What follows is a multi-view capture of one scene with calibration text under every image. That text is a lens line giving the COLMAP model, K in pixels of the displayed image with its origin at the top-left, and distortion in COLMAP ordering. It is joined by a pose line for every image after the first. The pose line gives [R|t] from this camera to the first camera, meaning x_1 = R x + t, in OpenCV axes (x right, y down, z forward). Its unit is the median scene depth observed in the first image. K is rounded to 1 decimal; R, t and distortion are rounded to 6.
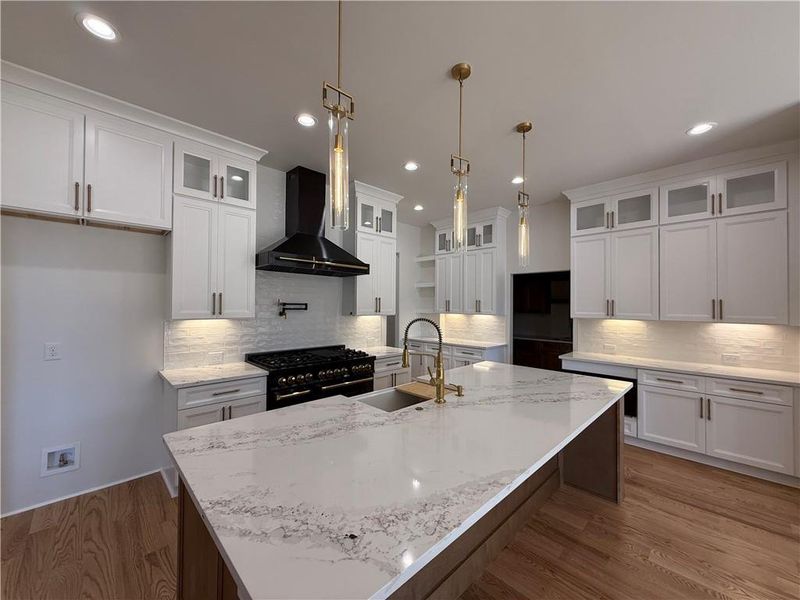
lens RADIAL K [[319.3, 0, 397.7], [0, 319.3, 299.6], [0, 0, 1]] dist [-0.000065, 0.000905]
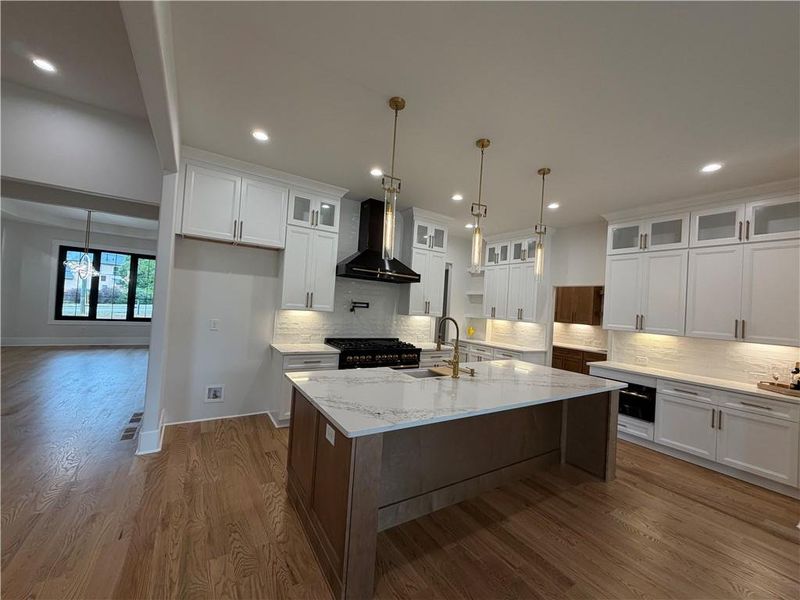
lens RADIAL K [[319.3, 0, 397.4], [0, 319.3, 298.5], [0, 0, 1]] dist [-0.000065, 0.000905]
pose [[0.977218, 0.049666, -0.206343, 0.103067], [-0.052640, 0.998574, -0.008943, -0.001391], [0.205605, 0.019601, 0.978439, -0.289083]]
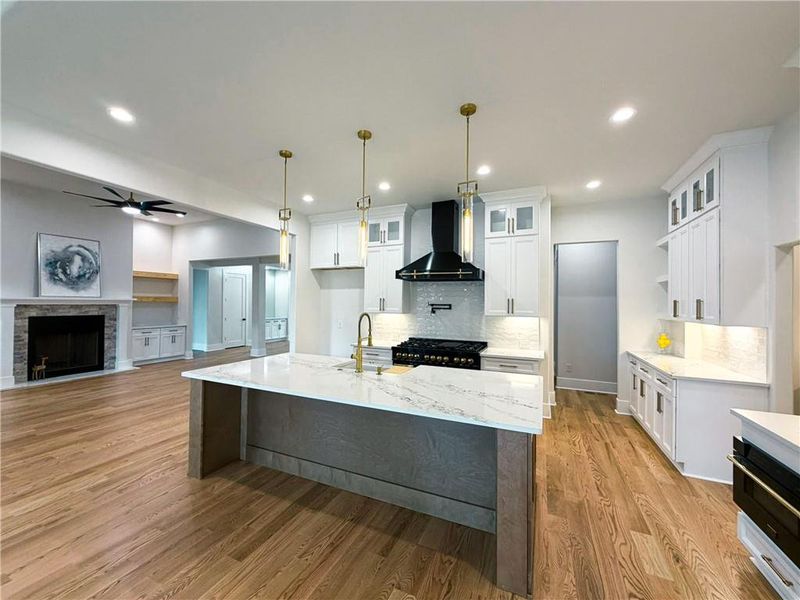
lens RADIAL K [[319.3, 0, 399.8], [0, 319.3, 299.6], [0, 0, 1]] dist [-0.000065, 0.000905]
pose [[0.366391, -0.016906, -0.930308, 1.011234], [0.004745, 0.999856, -0.016301, 0.014545], [0.930449, 0.001558, 0.366418, 0.424805]]
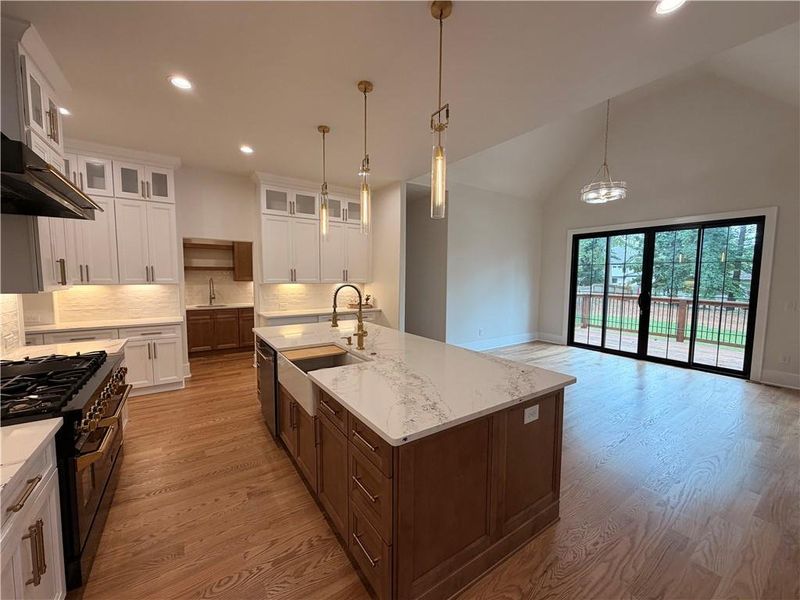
lens RADIAL K [[319.3, 0, 400.8], [0, 319.3, 299.8], [0, 0, 1]] dist [-0.000065, 0.000905]
pose [[0.170447, -0.081546, 0.981987, -0.710793], [-0.019561, 0.996093, 0.086113, 0.005466], [-0.985173, -0.033887, 0.168186, 0.414193]]
